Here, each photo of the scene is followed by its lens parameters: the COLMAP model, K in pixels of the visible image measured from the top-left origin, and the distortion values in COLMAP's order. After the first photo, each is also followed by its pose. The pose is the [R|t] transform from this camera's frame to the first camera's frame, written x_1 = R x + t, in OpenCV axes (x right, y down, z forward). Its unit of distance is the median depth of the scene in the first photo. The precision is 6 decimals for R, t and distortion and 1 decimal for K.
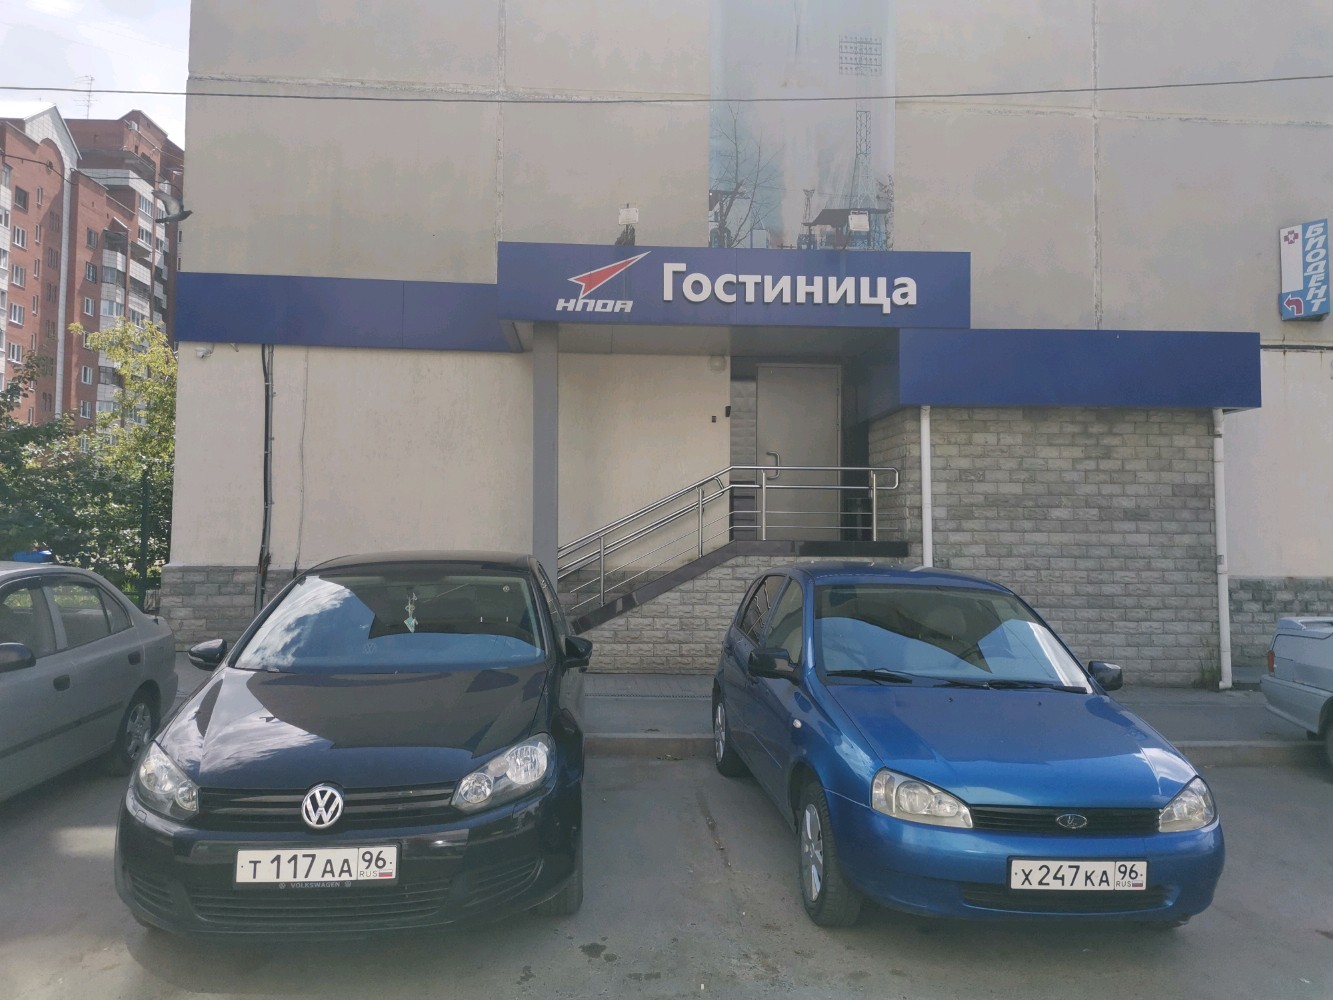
lens RADIAL K [[976.5, 0, 659.3], [0, 976.5, 494.9], [0, 0, 1]] dist [0.034932, -0.004026]
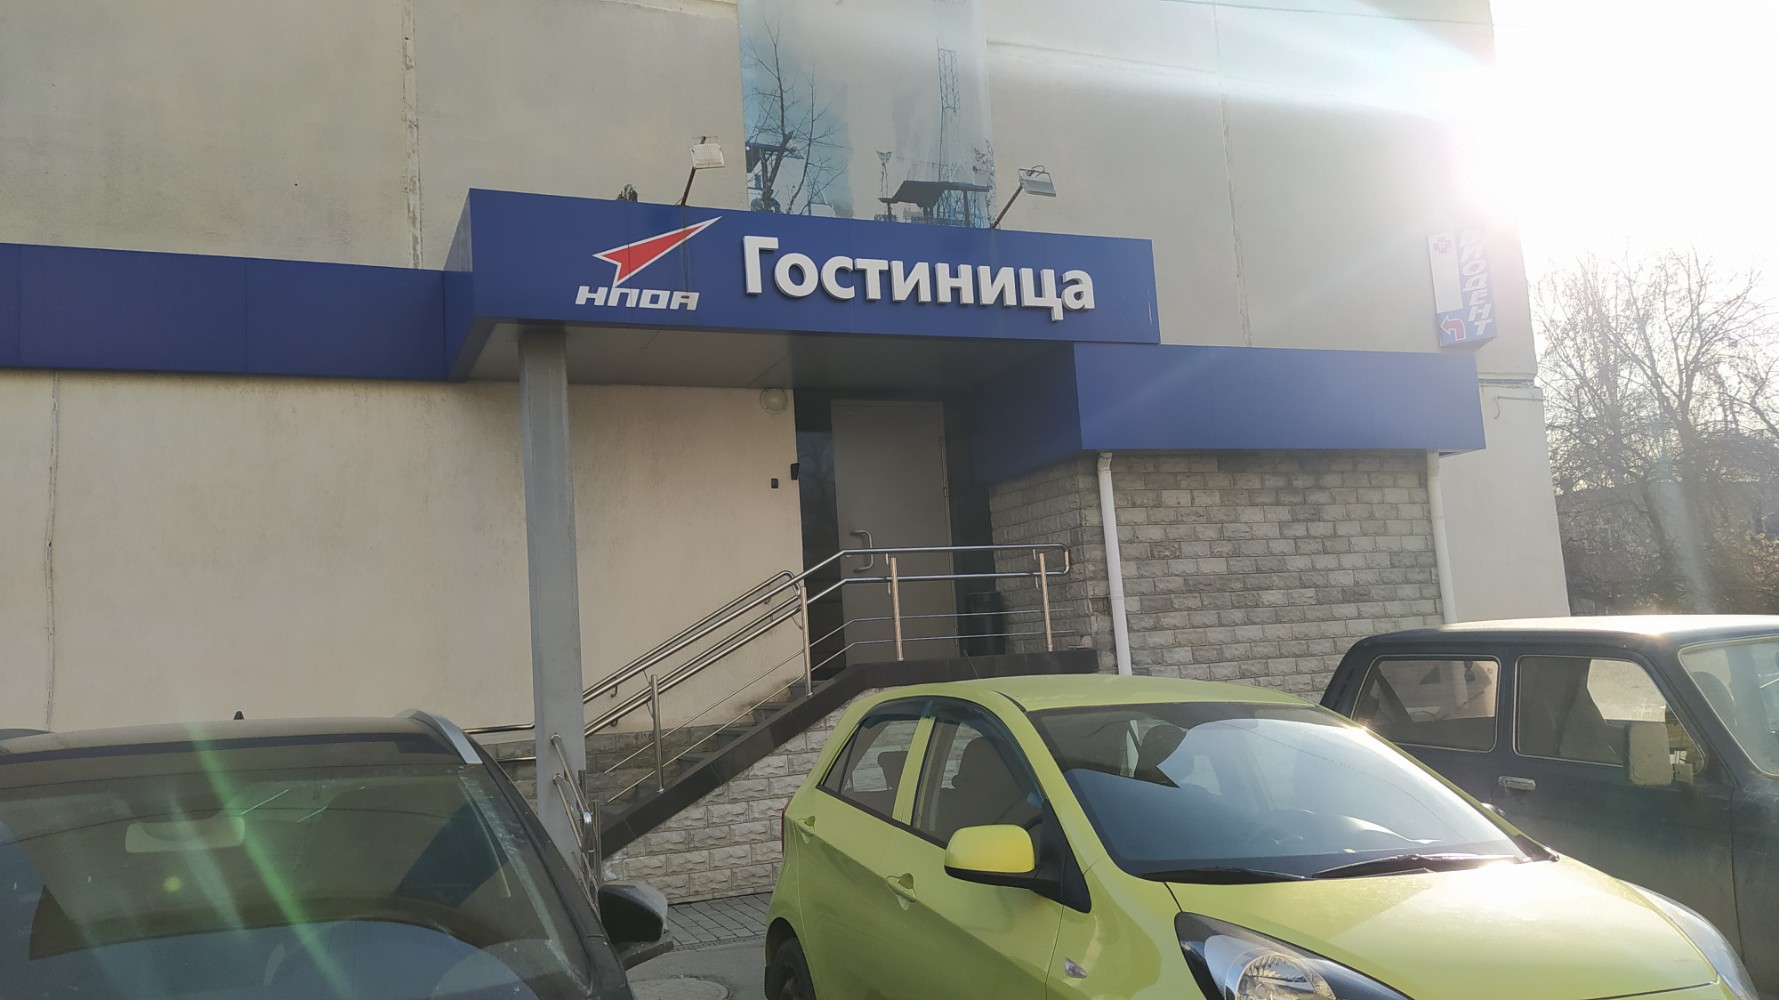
lens RADIAL K [[1329.8, 0, 889.5], [0, 1329.8, 500.0], [0, 0, 1]] dist [0.066900, -0.000842]
pose [[0.939954, -0.028801, 0.340083, -0.196488], [0.058467, 0.995292, -0.077307, 0.007079], [-0.336255, 0.092549, 0.937212, 0.159333]]
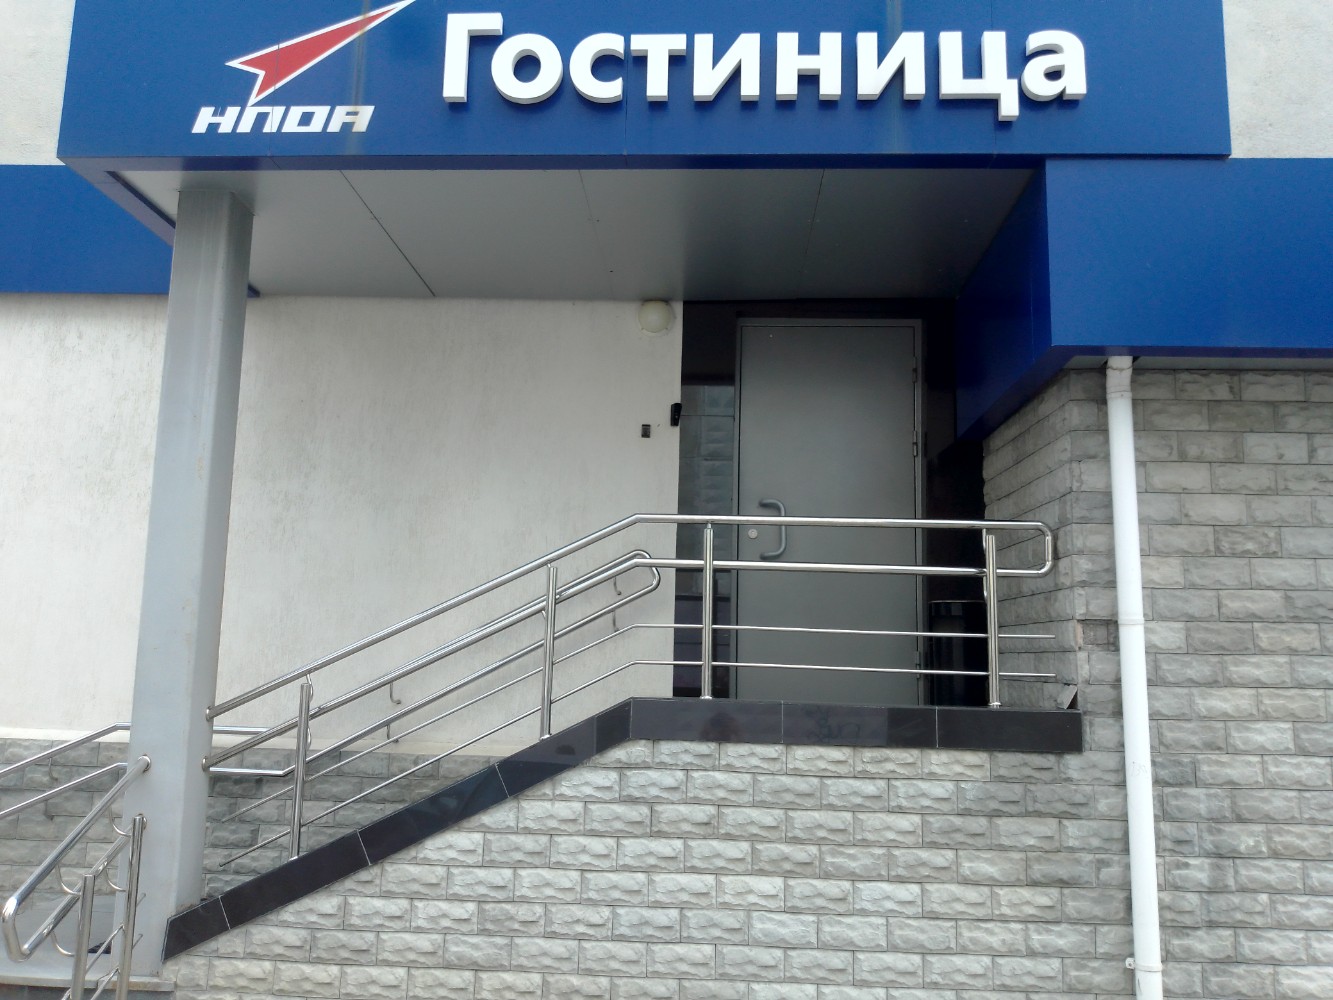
lens RADIAL K [[1051.7, 0, 666.5], [0, 1051.7, 500.0], [0, 0, 1]] dist [0.003766, -0.036968]
pose [[0.993909, 0.000578, -0.110205, 0.136696], [-0.012295, 0.994325, -0.105676, 0.010863], [0.109518, 0.106387, 0.988275, 0.563665]]
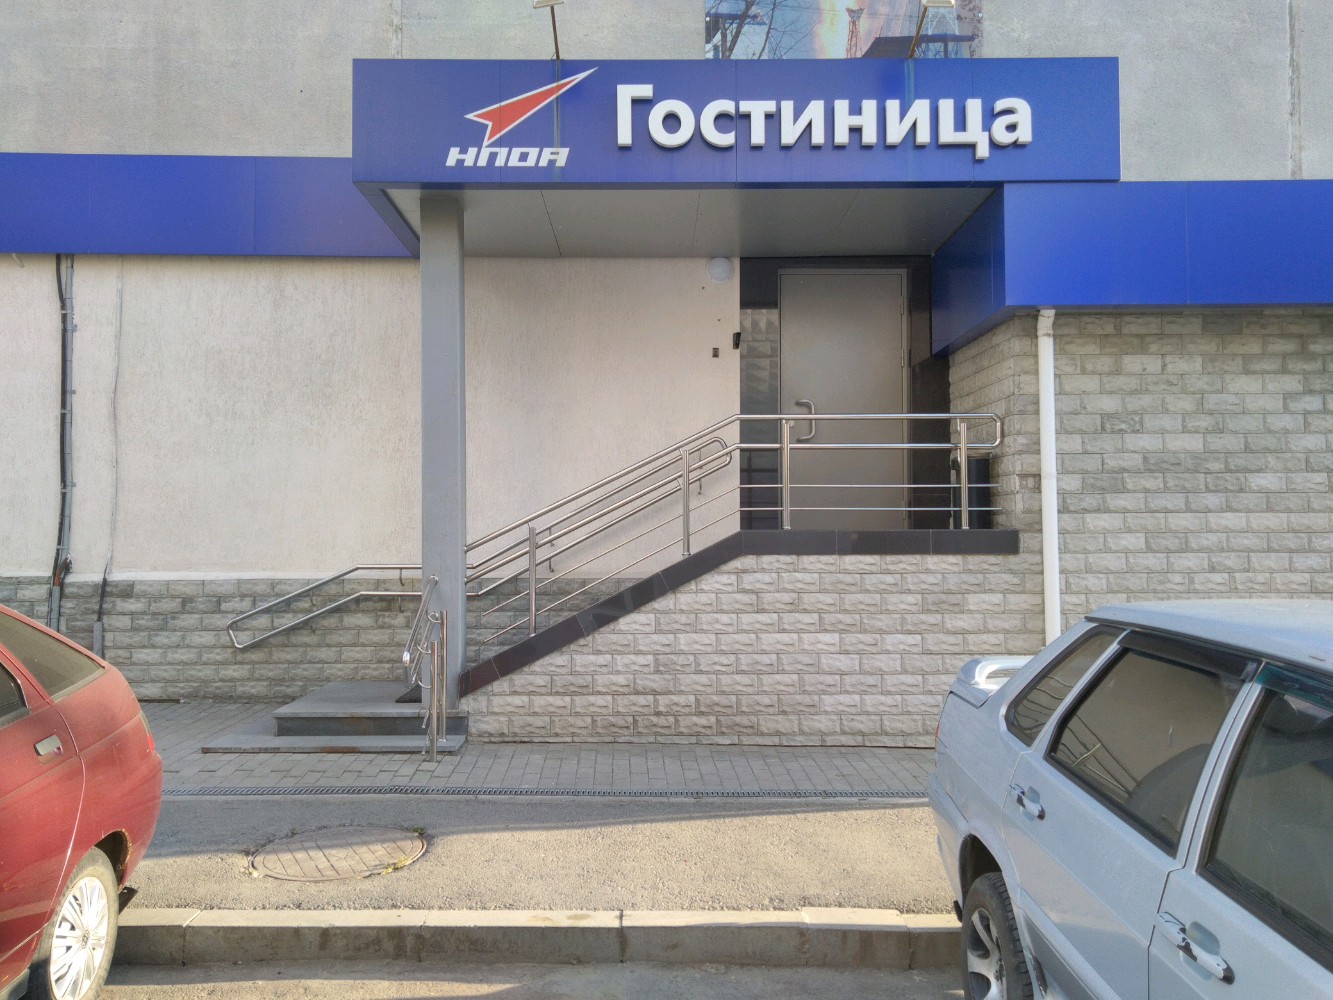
lens RADIAL K [[1007.4, 0, 656.4], [0, 1007.4, 499.5], [0, 0, 1]] dist [0.051080, -0.078693]
pose [[0.998509, -0.013046, -0.053011, 0.056759], [0.013591, 0.999858, 0.009932, 0.018604], [0.052874, -0.010638, 0.998545, 0.338219]]
